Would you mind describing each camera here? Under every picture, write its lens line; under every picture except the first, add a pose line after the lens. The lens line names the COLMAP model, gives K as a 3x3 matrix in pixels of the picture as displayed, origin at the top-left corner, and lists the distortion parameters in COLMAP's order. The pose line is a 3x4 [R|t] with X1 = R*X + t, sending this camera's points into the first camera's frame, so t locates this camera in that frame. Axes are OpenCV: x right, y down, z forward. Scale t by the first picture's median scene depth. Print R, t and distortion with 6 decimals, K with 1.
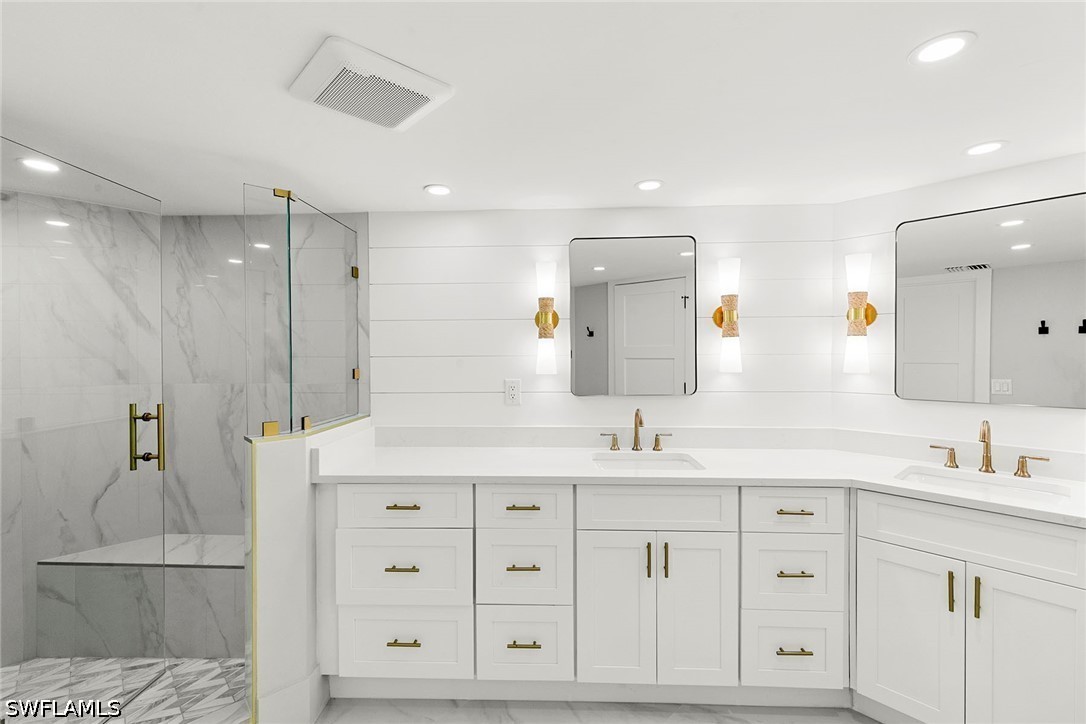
lens RADIAL K [[484.4, 0, 543.9], [0, 484.4, 359.6], [0, 0, 1]] dist [0.011263, -0.004516]
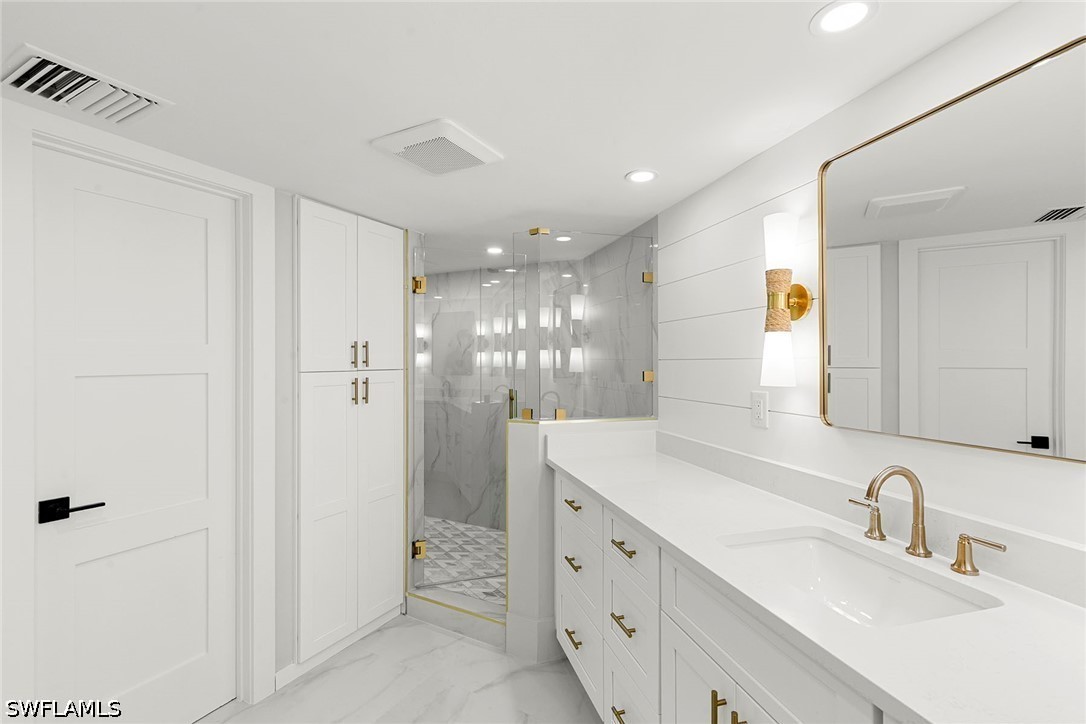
lens RADIAL K [[484.4, 0, 543.9], [0, 484.4, 359.6], [0, 0, 1]] dist [0.011263, -0.004516]
pose [[0.311561, 0.001276, -0.950225, 0.531302], [-0.006515, 0.999978, -0.000793, -0.003655], [0.950204, 0.006438, 0.311563, 0.495556]]
